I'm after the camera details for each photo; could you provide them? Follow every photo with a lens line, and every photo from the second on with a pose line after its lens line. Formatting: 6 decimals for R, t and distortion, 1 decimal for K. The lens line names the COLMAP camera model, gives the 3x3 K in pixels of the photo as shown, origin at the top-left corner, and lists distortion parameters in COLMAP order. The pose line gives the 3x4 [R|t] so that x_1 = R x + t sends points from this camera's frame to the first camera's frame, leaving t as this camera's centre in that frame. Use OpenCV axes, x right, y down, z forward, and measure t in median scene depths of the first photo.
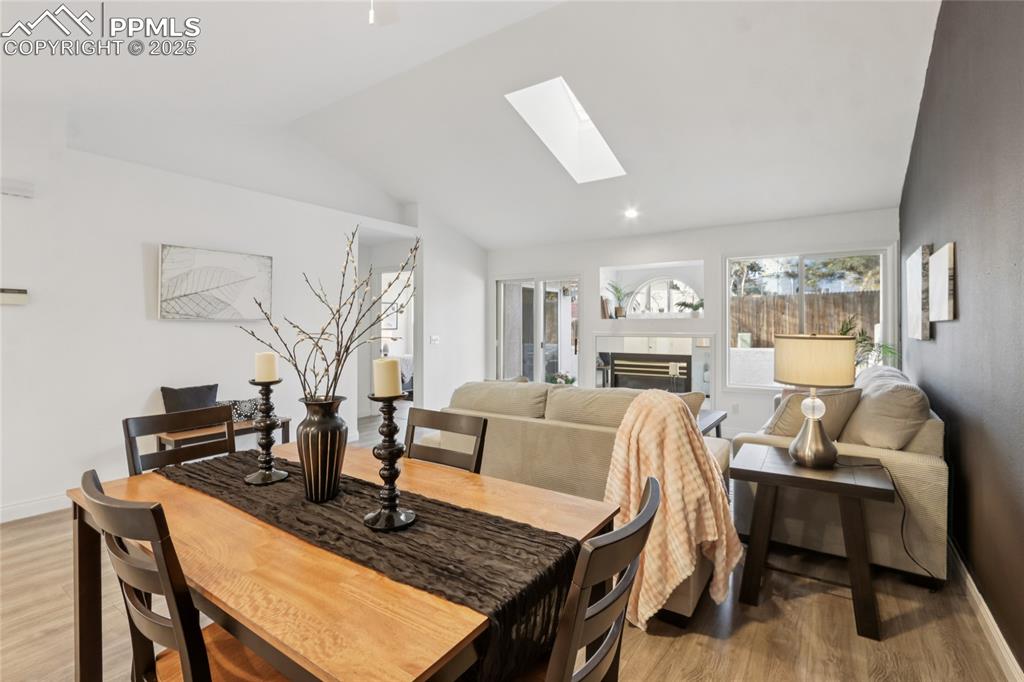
lens RADIAL K [[482.0, 0, 496.6], [0, 482.0, 323.1], [0, 0, 1]] dist [-0.003398, -0.001842]
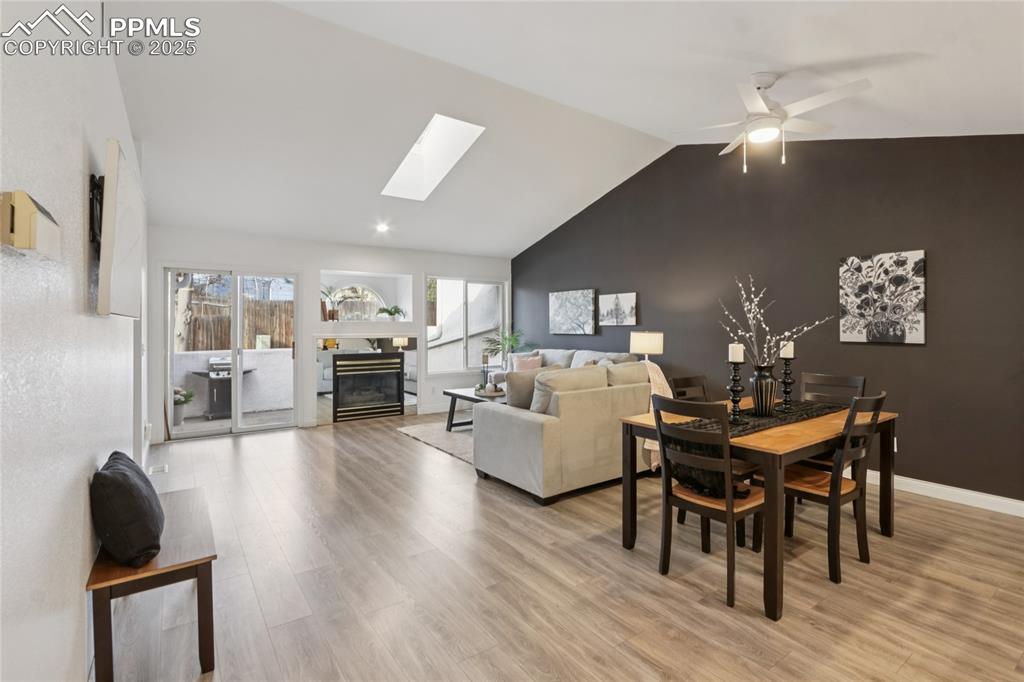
lens RADIAL K [[482.0, 0, 500.3], [0, 482.0, 324.8], [0, 0, 1]] dist [-0.003398, -0.001842]
pose [[0.338627, 0.004508, 0.940910, -0.684646], [-0.002033, 0.999990, -0.004060, 0.001657], [-0.940919, -0.000538, 0.338633, 0.363657]]
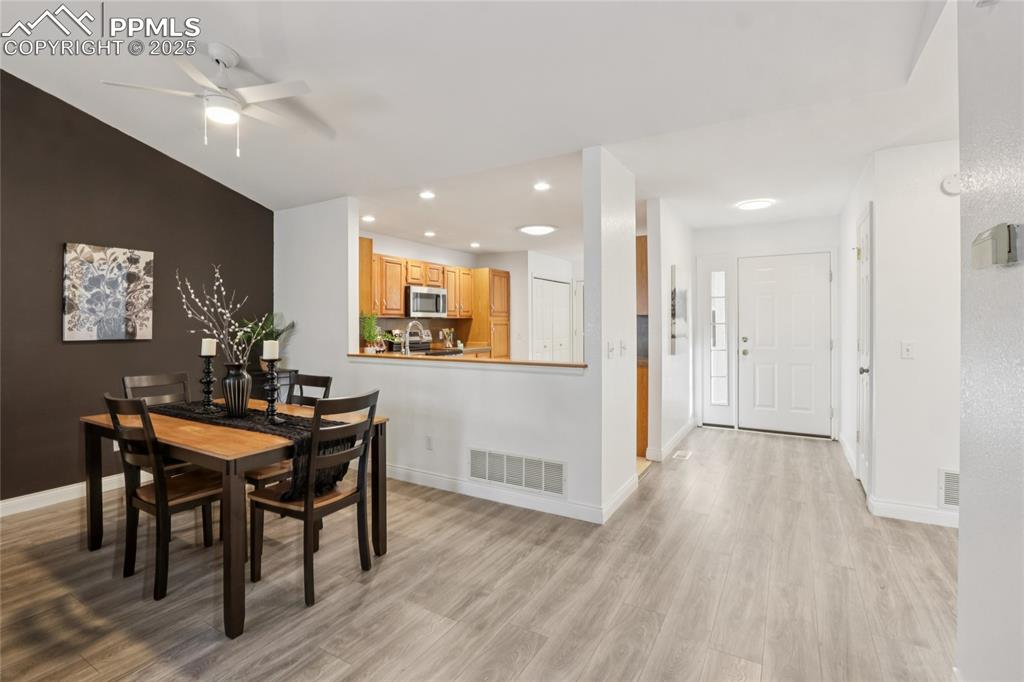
lens RADIAL K [[482.0, 0, 496.7], [0, 482.0, 322.2], [0, 0, 1]] dist [-0.003398, -0.001842]
pose [[-0.997323, 0.005588, -0.072914, -0.323992], [0.005883, 0.999975, -0.003836, 0.004466], [0.072890, -0.004254, -0.997331, 0.786026]]
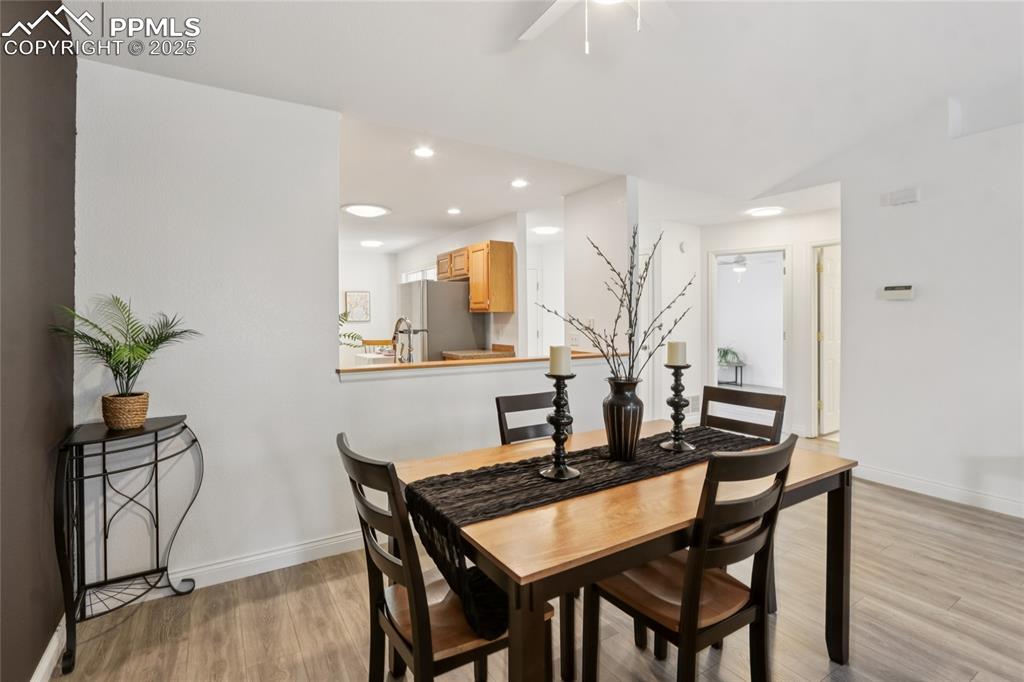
lens RADIAL K [[482.0, 0, 504.6], [0, 482.0, 316.0], [0, 0, 1]] dist [-0.003398, -0.001842]
pose [[-0.391837, -0.004139, -0.920025, 0.234293], [0.004700, 0.999968, -0.006501, 0.001932], [0.920023, -0.006872, -0.391805, 0.329558]]
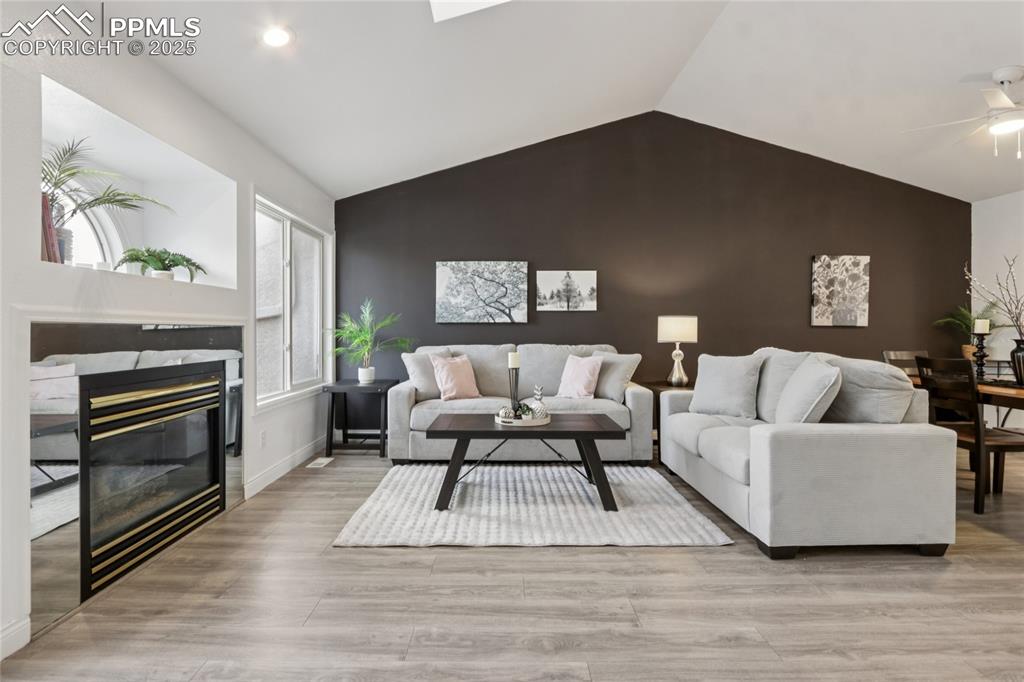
lens RADIAL K [[482.0, 0, 512.5], [0, 482.0, 330.7], [0, 0, 1]] dist [-0.003398, -0.001842]
pose [[-0.591660, -0.000742, 0.806187, -0.192585], [-0.003879, 0.999991, -0.001927, 0.036194], [-0.806178, -0.004267, -0.591657, 1.086730]]
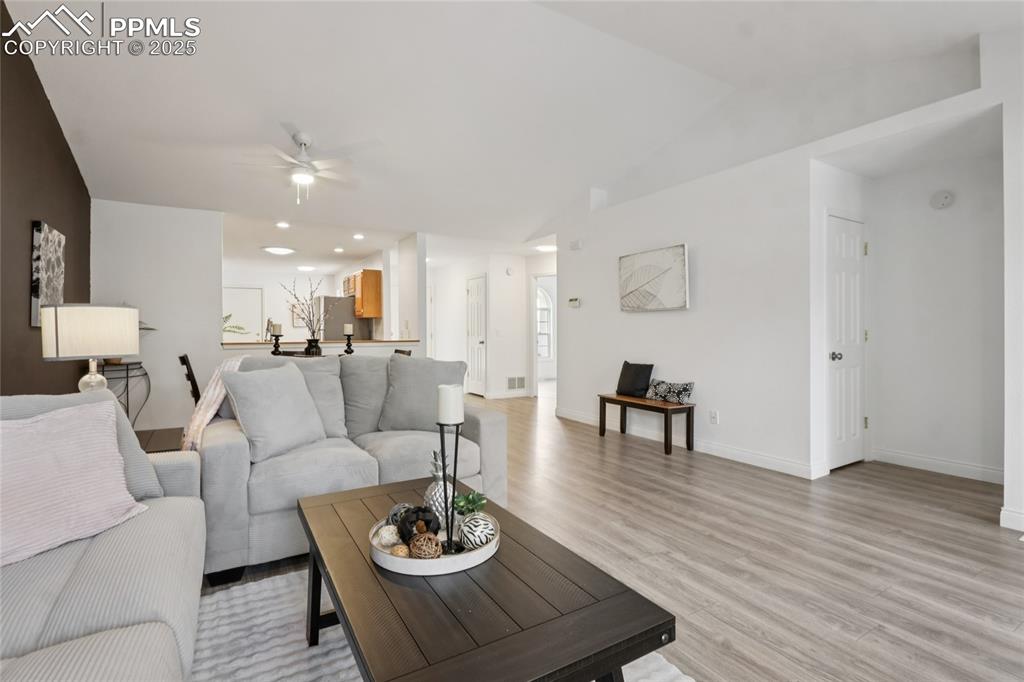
lens RADIAL K [[482.0, 0, 499.1], [0, 482.0, 328.0], [0, 0, 1]] dist [-0.003398, -0.001842]
pose [[-0.414972, -0.005334, -0.909818, 0.486713], [0.007888, 0.999924, -0.009460, 0.034394], [0.909800, -0.011102, -0.414899, 0.868017]]
